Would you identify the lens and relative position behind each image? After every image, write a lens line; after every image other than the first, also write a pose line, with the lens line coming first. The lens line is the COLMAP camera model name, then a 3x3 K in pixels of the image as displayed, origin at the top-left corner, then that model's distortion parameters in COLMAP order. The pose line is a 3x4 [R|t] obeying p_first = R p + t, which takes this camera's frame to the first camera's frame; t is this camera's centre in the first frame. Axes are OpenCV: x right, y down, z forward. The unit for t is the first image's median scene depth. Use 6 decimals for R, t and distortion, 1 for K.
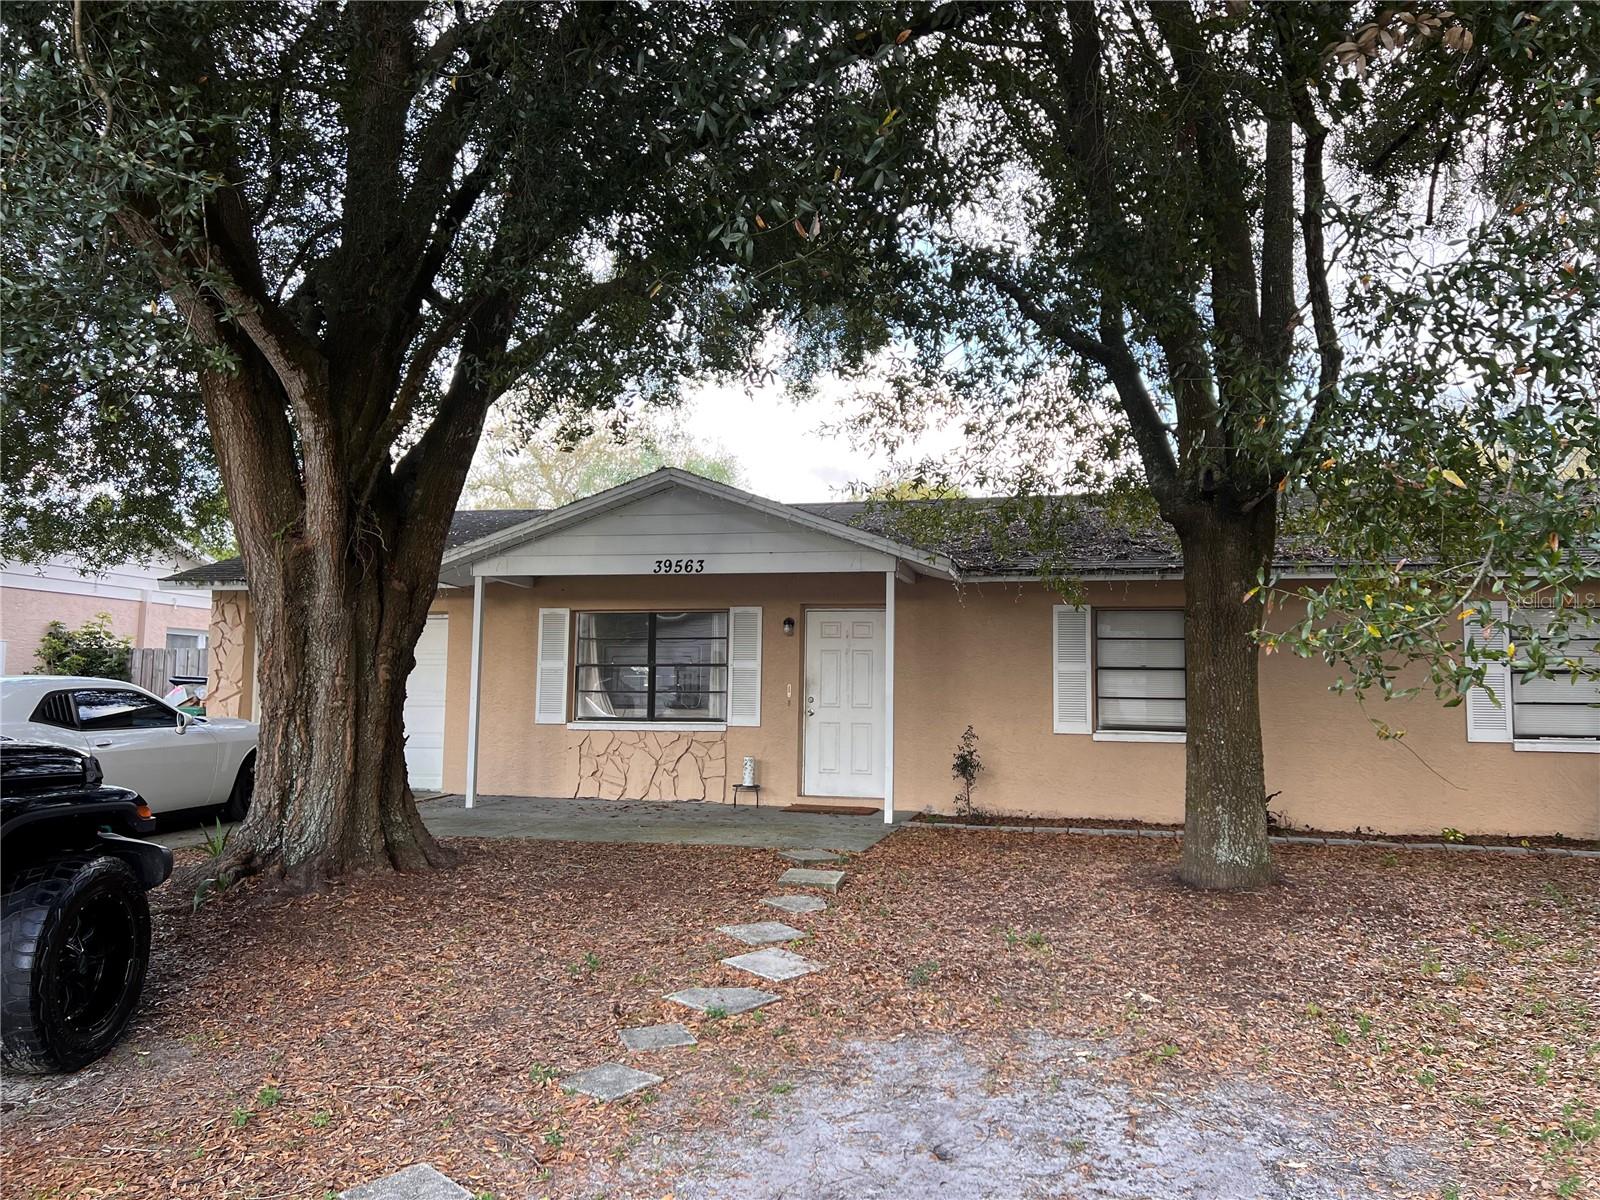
lens RADIAL K [[1202.4, 0, 800.0], [0, 1202.4, 600.0], [0, 0, 1]] dist [0.046783, -0.003512]
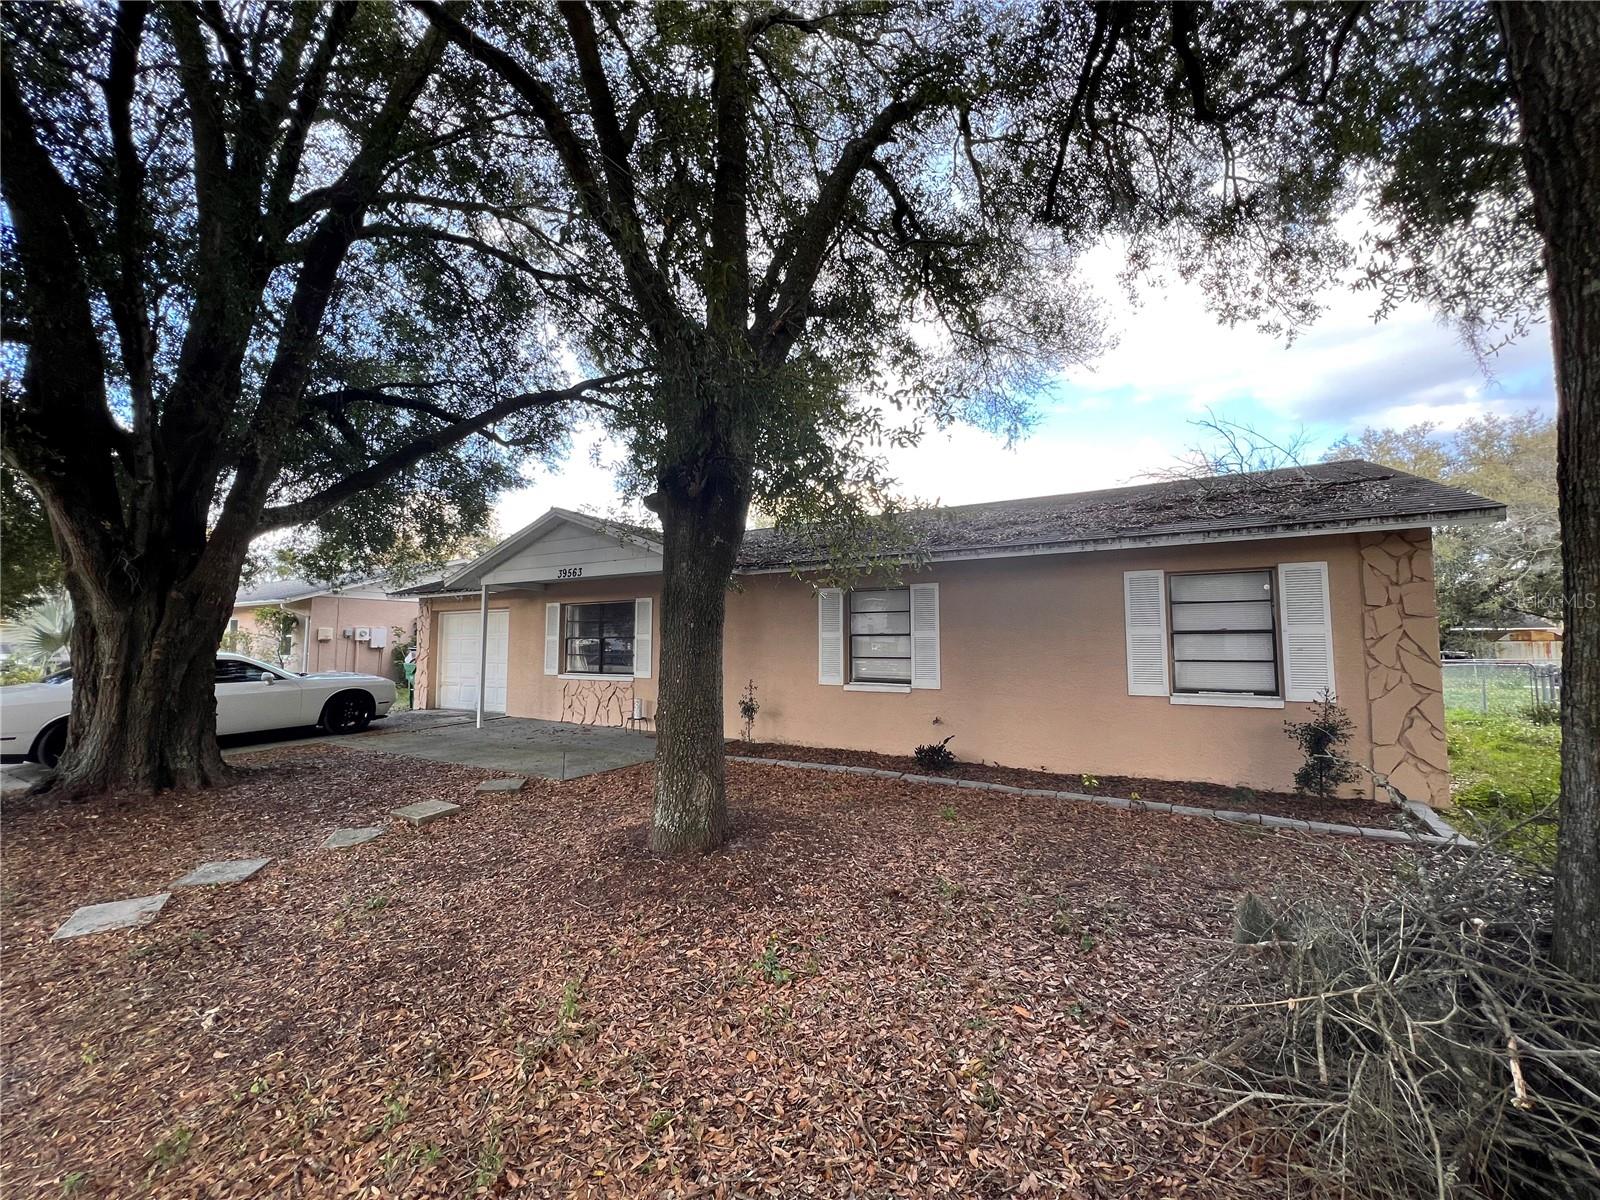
lens RADIAL K [[643.5, 0, 798.3], [0, 643.5, 596.0], [0, 0, 1]] dist [-0.002702, -0.000055]
pose [[0.955462, -0.037353, -0.292739, 0.377396], [0.039647, 0.999212, 0.001907, 0.009414], [0.292437, -0.013428, 0.956190, 0.293110]]
